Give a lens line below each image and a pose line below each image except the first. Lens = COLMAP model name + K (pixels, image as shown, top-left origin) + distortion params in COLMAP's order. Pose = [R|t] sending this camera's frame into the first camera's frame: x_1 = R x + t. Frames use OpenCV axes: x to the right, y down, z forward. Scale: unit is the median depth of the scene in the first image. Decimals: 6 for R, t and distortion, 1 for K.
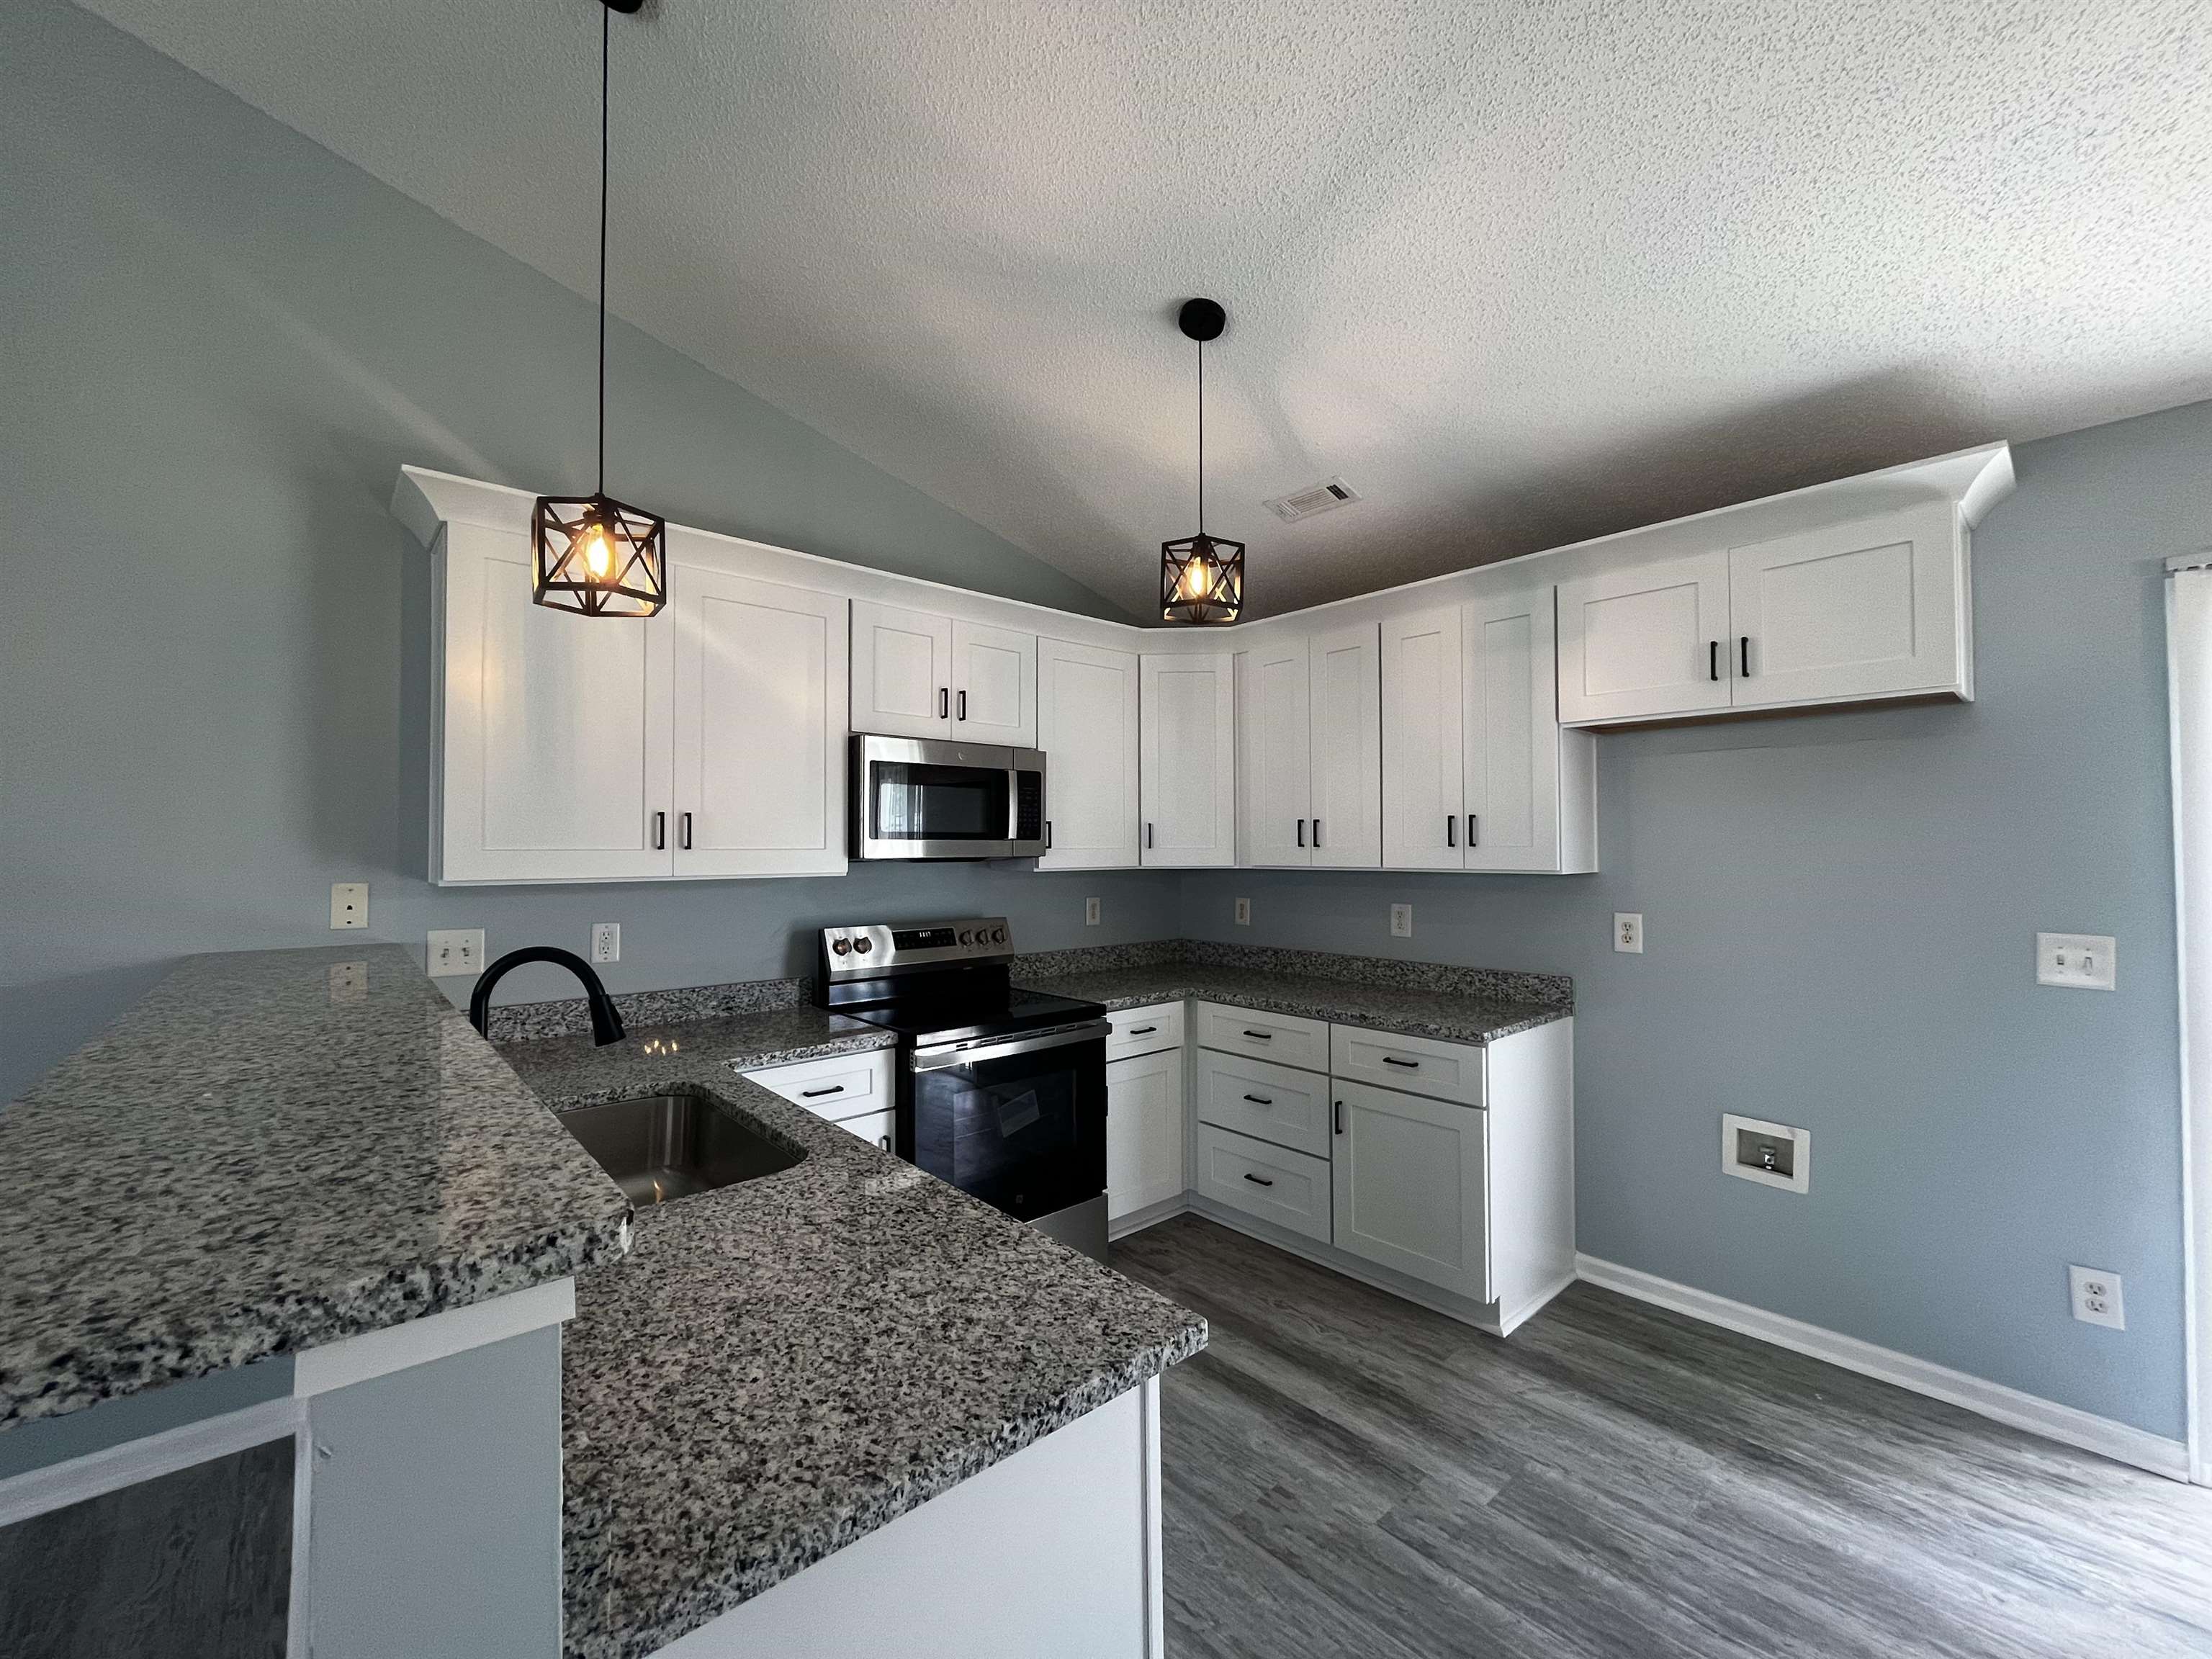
lens RADIAL K [[896.2, 0, 1104.9], [0, 896.2, 831.0], [0, 0, 1]] dist [-0.000833, -0.000556]
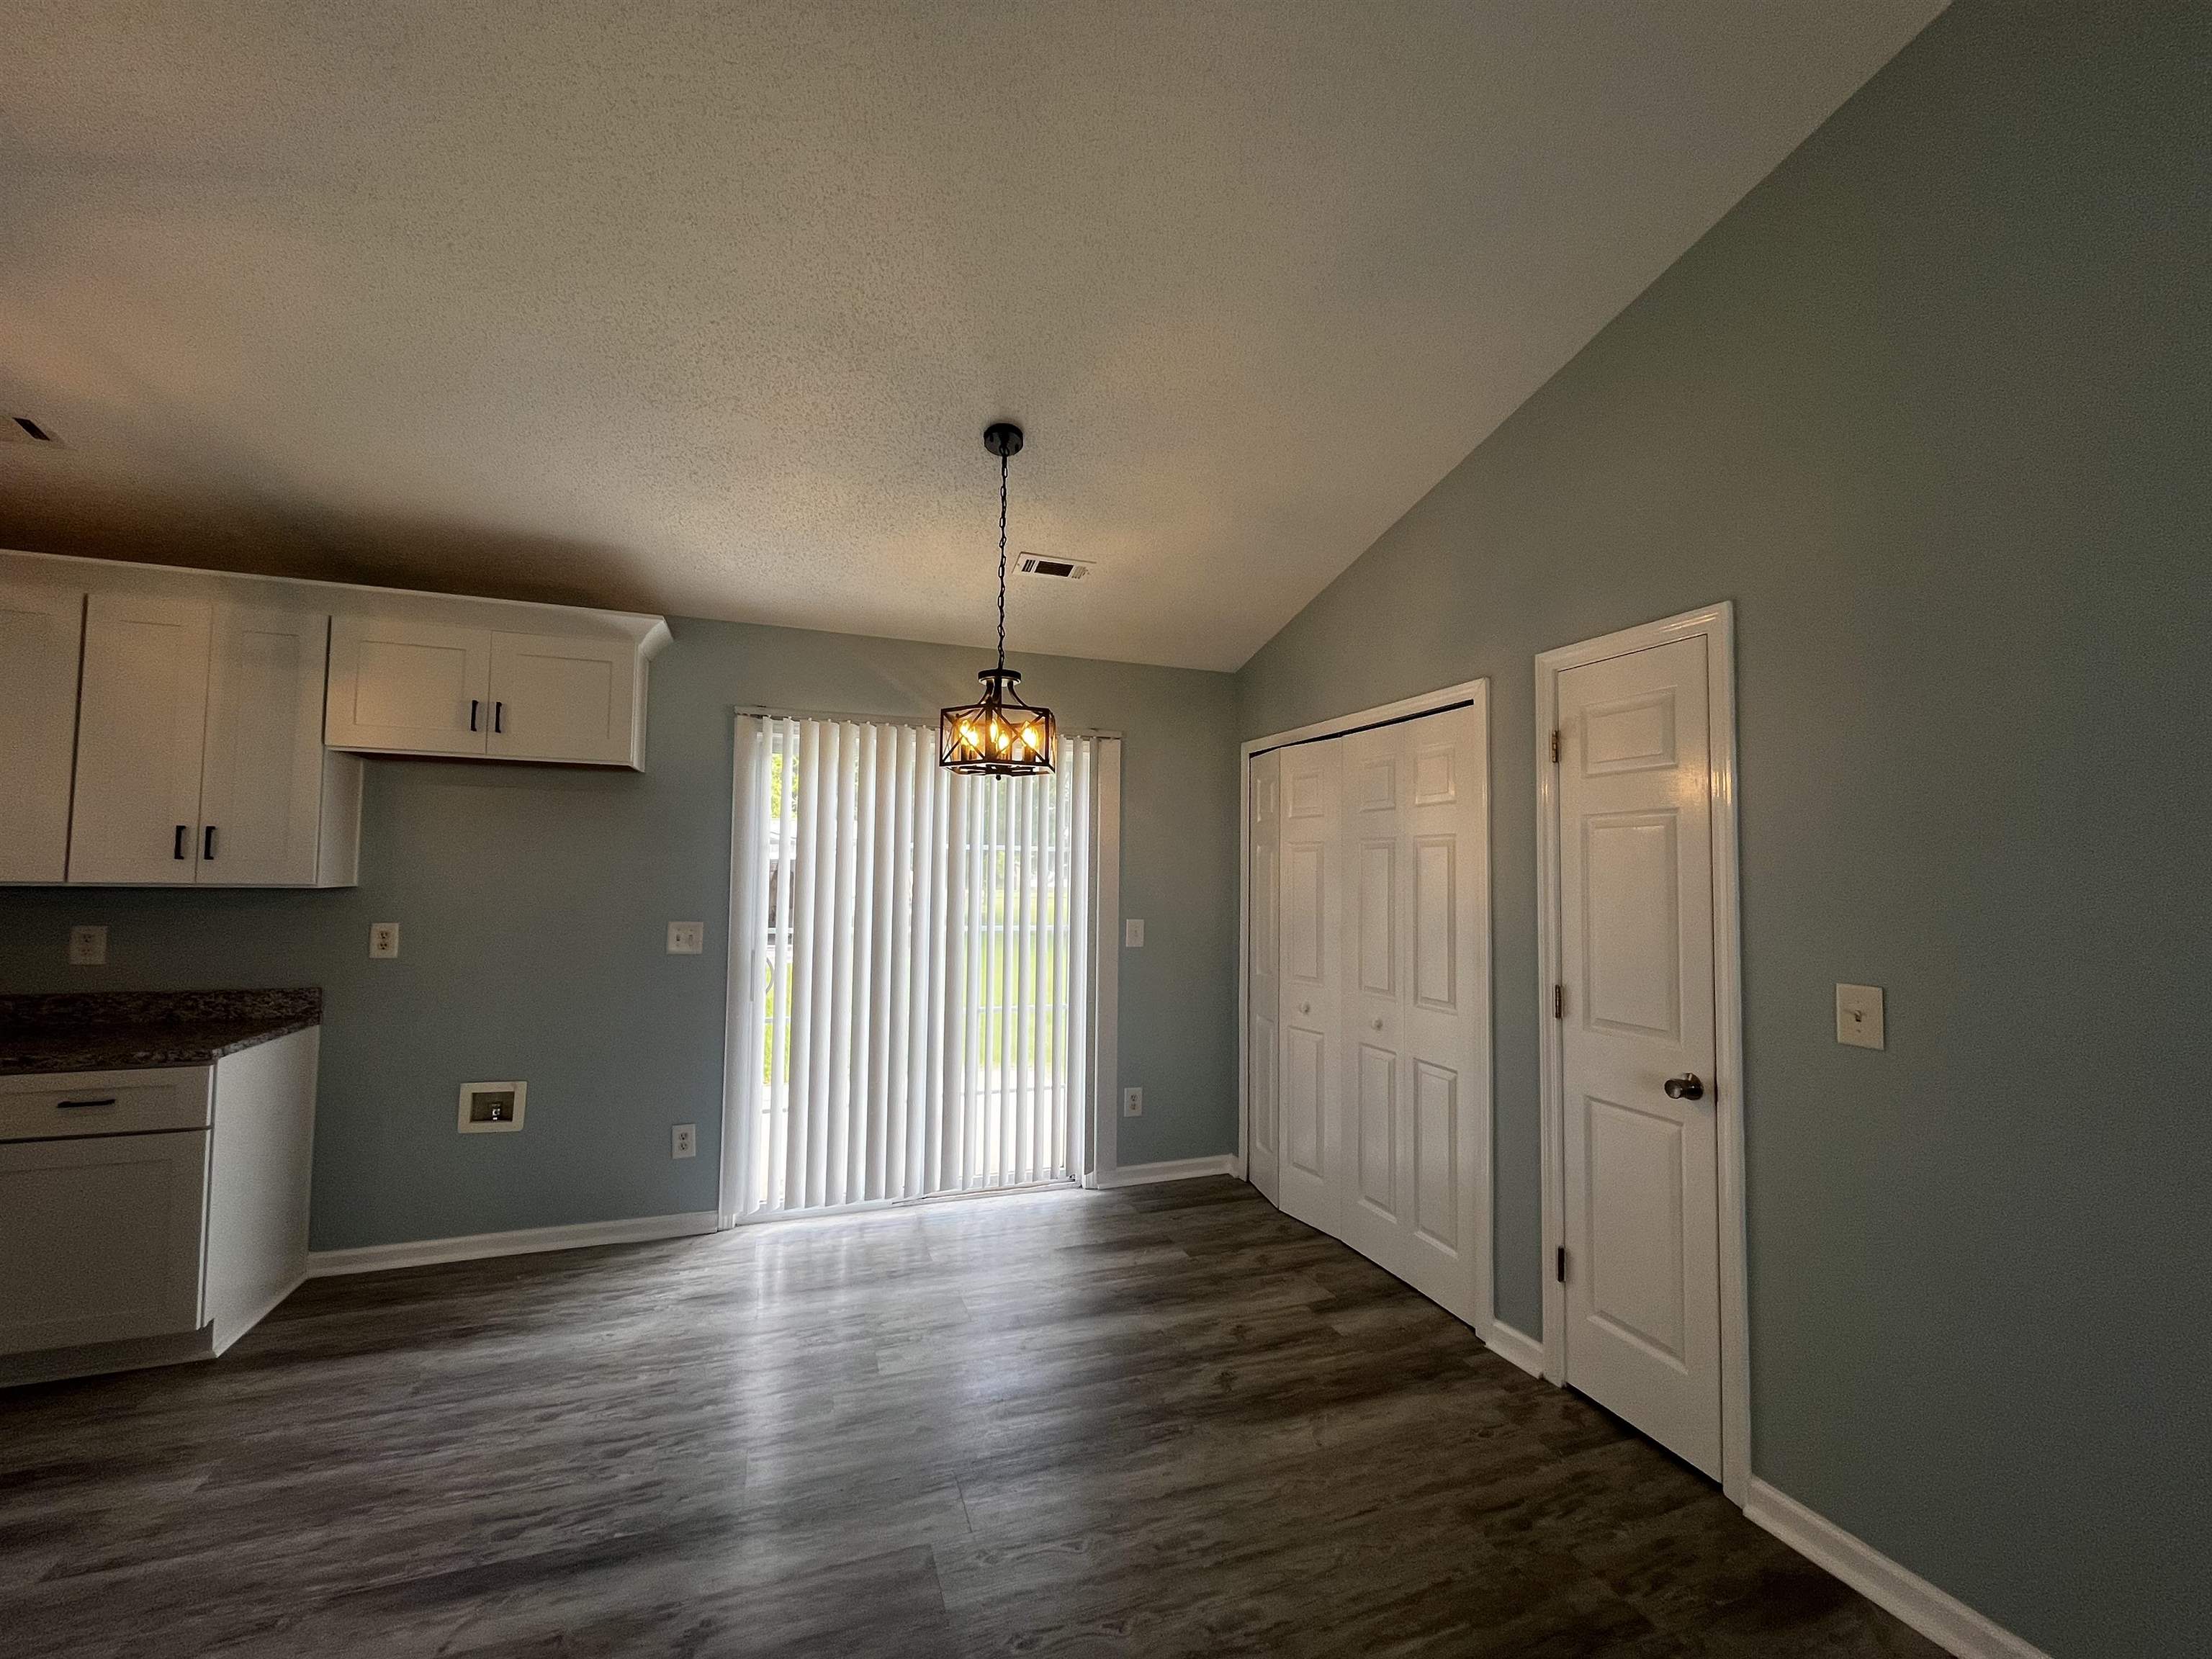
lens RADIAL K [[896.2, 0, 1104.9], [0, 896.2, 831.0], [0, 0, 1]] dist [-0.000833, -0.000556]
pose [[0.367757, 0.051939, 0.928470, -0.138806], [-0.033470, 0.998531, -0.042601, -0.004982], [-0.929319, -0.015409, 0.368956, -0.263343]]
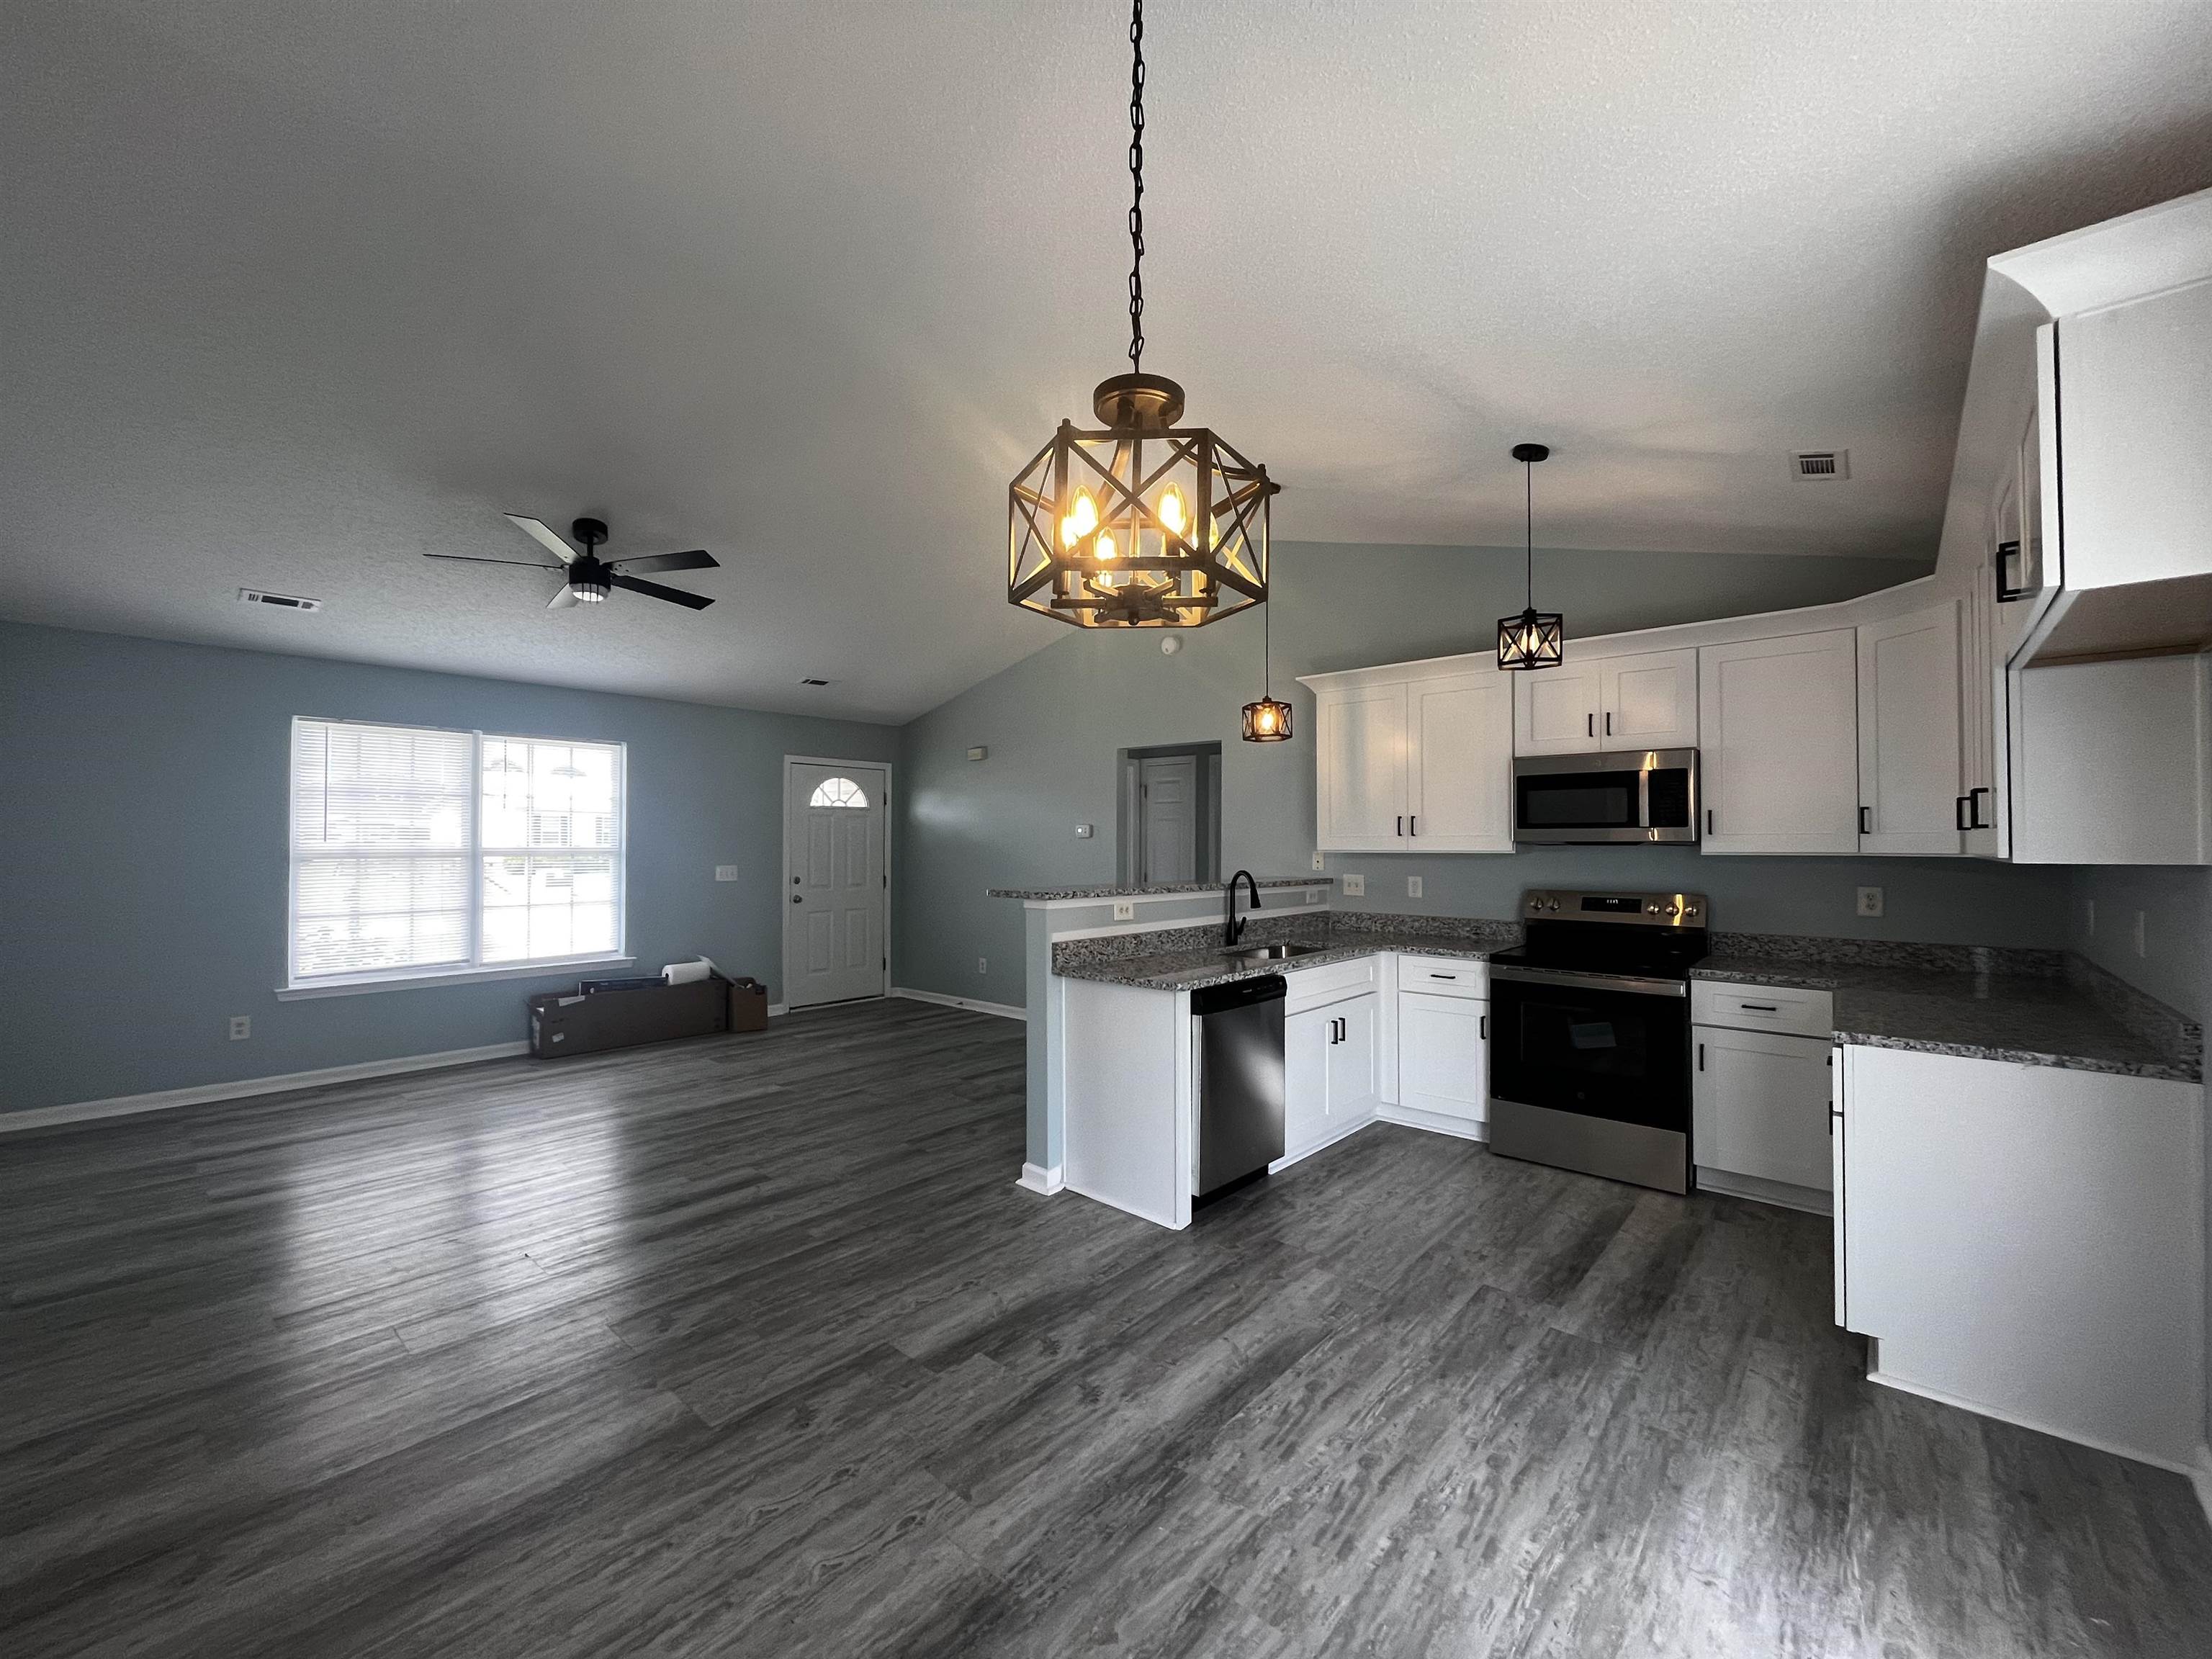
lens RADIAL K [[896.2, 0, 1104.9], [0, 896.2, 831.0], [0, 0, 1]] dist [-0.000833, -0.000556]
pose [[0.117994, -0.011518, -0.992947, 1.233789], [0.017958, 0.999794, -0.009463, 0.015840], [0.992852, -0.016715, 0.118177, 0.150396]]
